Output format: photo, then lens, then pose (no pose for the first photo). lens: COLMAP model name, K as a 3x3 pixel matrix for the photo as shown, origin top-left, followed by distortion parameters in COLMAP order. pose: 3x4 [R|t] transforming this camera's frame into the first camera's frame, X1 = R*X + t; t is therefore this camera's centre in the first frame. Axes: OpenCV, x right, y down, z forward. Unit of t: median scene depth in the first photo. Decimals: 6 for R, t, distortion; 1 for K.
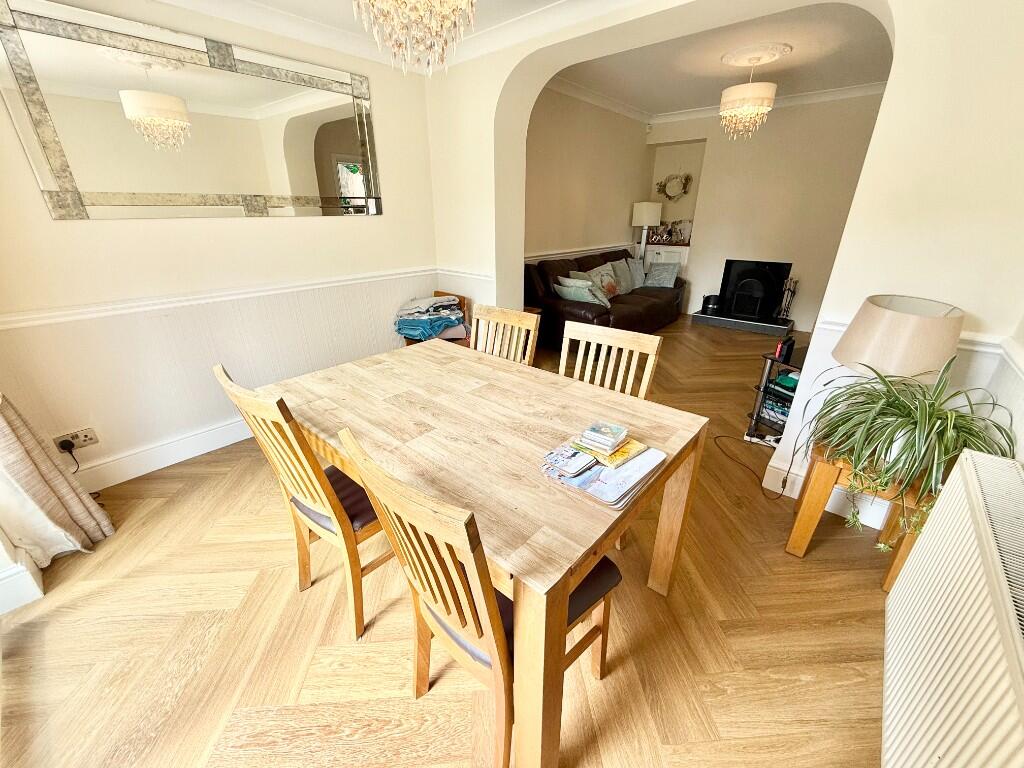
lens RADIAL K [[409.1, 0, 510.0], [0, 409.1, 382.9], [0, 0, 1]] dist [0.001539, 0.000131]
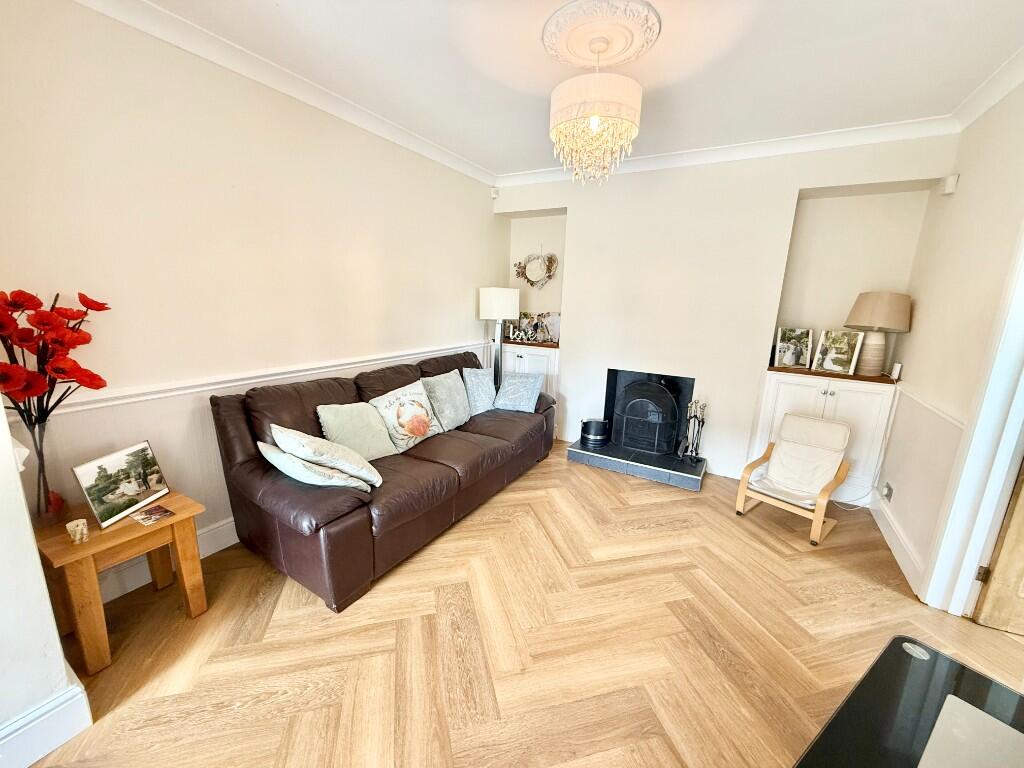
lens RADIAL K [[409.1, 0, 512.5], [0, 409.1, 383.9], [0, 0, 1]] dist [0.001539, 0.000131]
pose [[0.981112, -0.011705, 0.193088, 0.232423], [0.046036, 0.983618, -0.174290, -0.160384], [-0.187884, 0.179887, 0.965578, 0.358670]]
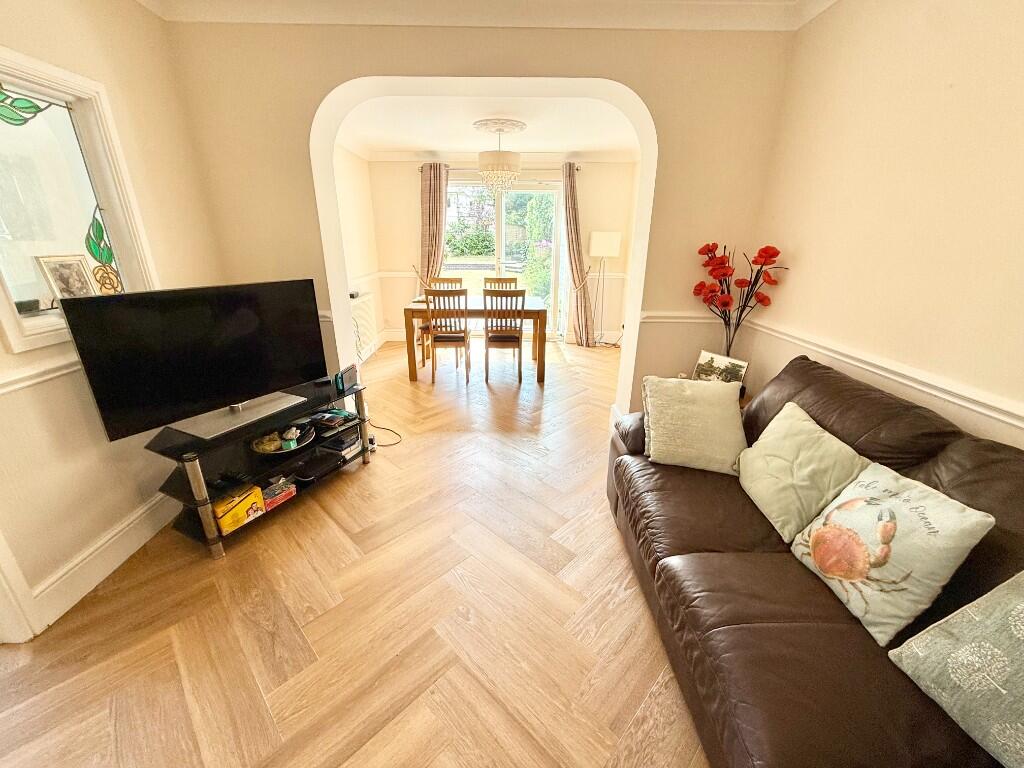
lens RADIAL K [[409.1, 0, 510.5], [0, 409.1, 385.1], [0, 0, 1]] dist [0.001539, 0.000131]
pose [[-0.741653, 0.226567, -0.631362, 0.467737], [-0.265994, 0.764730, 0.586886, -0.354949], [0.615791, 0.603204, -0.506899, 0.822813]]
